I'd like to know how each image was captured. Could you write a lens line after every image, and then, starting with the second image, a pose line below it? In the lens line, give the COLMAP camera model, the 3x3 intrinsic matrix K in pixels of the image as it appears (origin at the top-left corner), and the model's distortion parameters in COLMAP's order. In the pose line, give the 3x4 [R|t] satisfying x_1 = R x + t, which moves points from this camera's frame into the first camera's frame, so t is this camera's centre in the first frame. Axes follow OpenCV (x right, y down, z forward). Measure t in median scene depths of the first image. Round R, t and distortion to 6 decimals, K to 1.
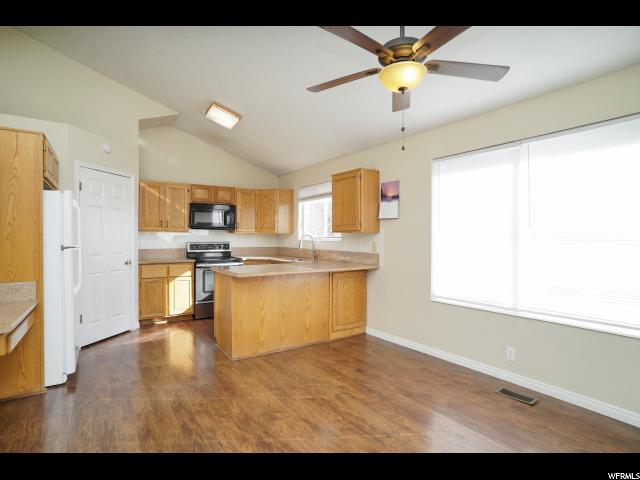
lens RADIAL K [[334.8, 0, 317.4], [0, 334.8, 241.4], [0, 0, 1]] dist [-0.033078, 0.004419]
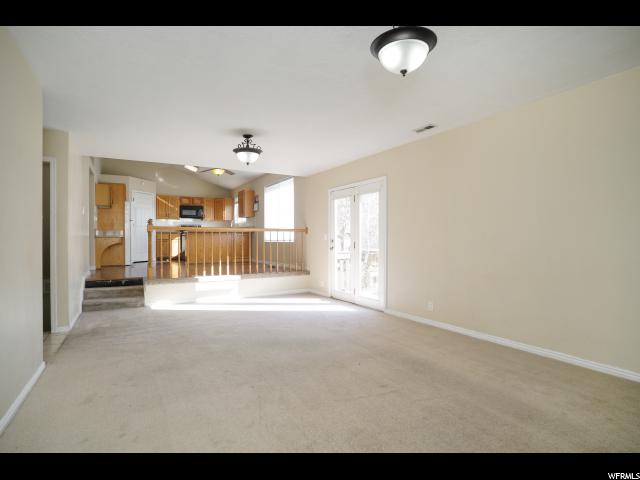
lens RADIAL K [[334.8, 0, 316.9], [0, 334.8, 240.9], [0, 0, 1]] dist [-0.033078, 0.004419]
pose [[0.997796, -0.005186, -0.066157, 0.760223], [0.004629, 0.999953, -0.008571, 0.160360], [0.066198, 0.008246, 0.997772, -1.277774]]
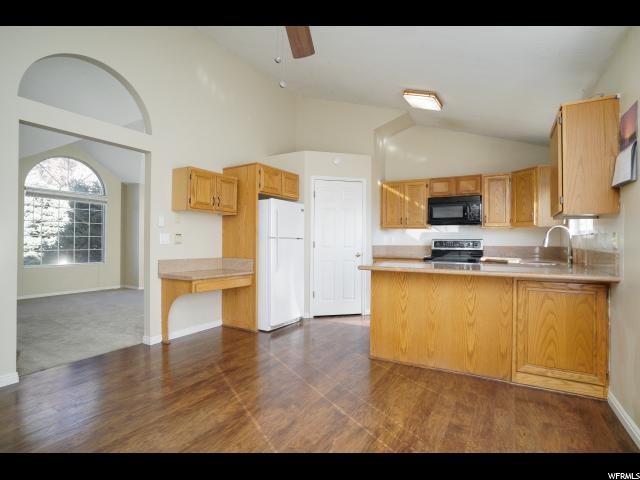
lens RADIAL K [[334.8, 0, 317.8], [0, 334.8, 240.7], [0, 0, 1]] dist [-0.033078, 0.004419]
pose [[0.437738, -0.004291, -0.899093, 0.429039], [-0.015419, 0.999806, -0.012279, 0.030855], [0.898971, 0.019238, 0.437586, 0.352515]]
